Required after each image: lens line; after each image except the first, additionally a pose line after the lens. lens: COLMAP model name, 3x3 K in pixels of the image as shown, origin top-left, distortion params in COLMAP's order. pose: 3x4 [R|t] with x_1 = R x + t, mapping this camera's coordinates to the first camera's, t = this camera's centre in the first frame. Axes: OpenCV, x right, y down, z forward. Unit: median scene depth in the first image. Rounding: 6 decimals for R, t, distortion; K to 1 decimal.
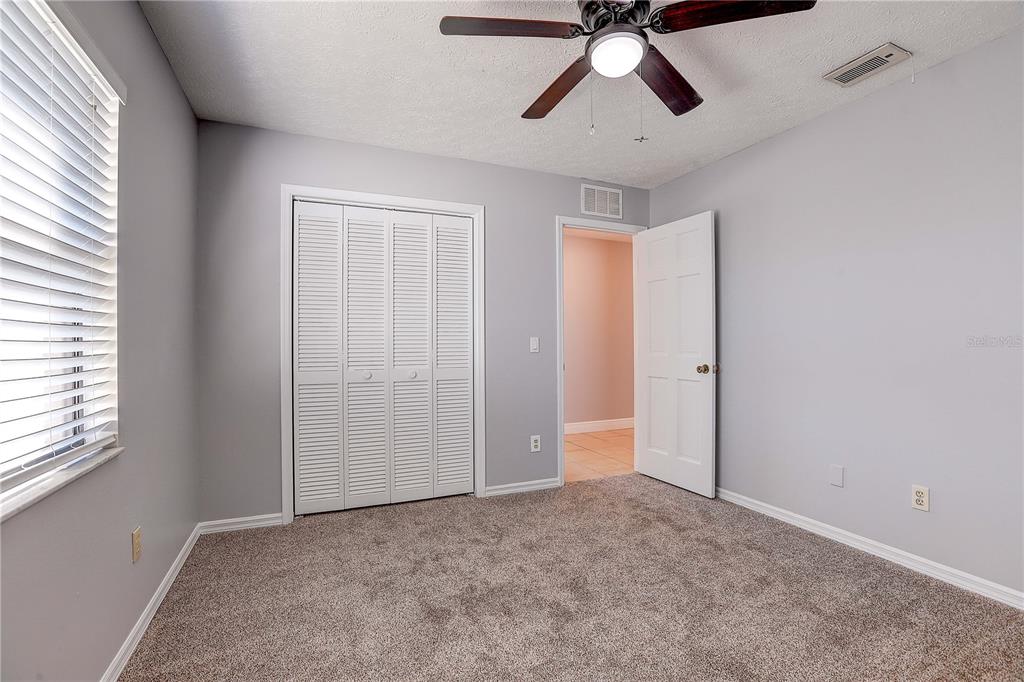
lens RADIAL K [[463.2, 0, 519.5], [0, 463.2, 342.3], [0, 0, 1]] dist [-0.048431, 0.015486]
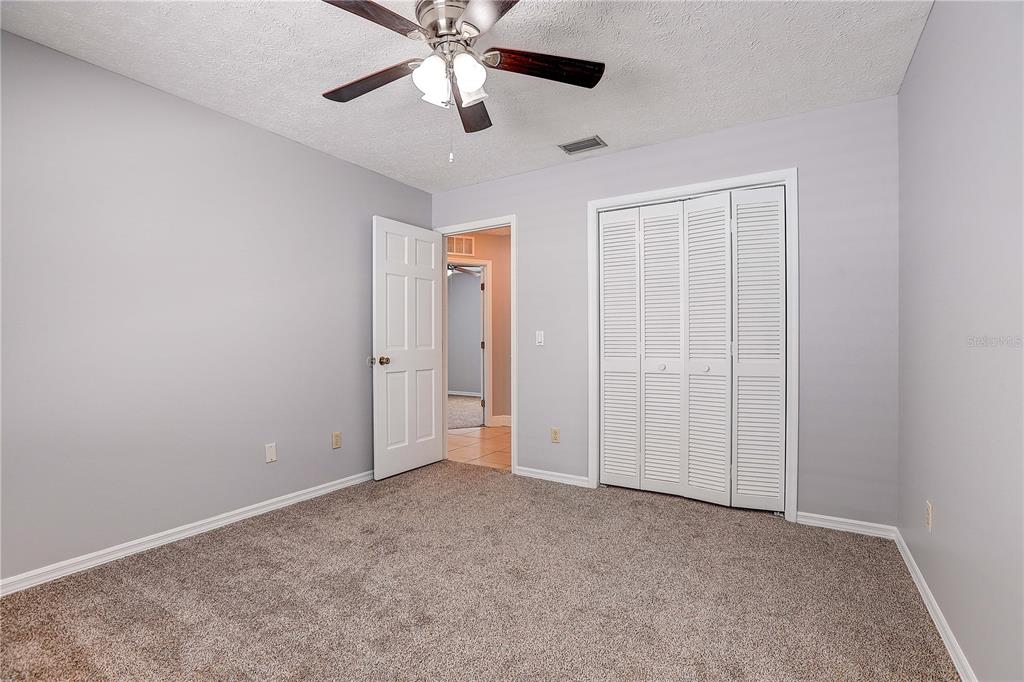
lens RADIAL K [[463.2, 0, 519.4], [0, 463.2, 340.1], [0, 0, 1]] dist [-0.048431, 0.015486]
pose [[0.570450, 0.005872, -0.821311, 0.346465], [0.005672, 0.999922, 0.011089, -0.000673], [0.821313, -0.010984, 0.570372, 0.156754]]
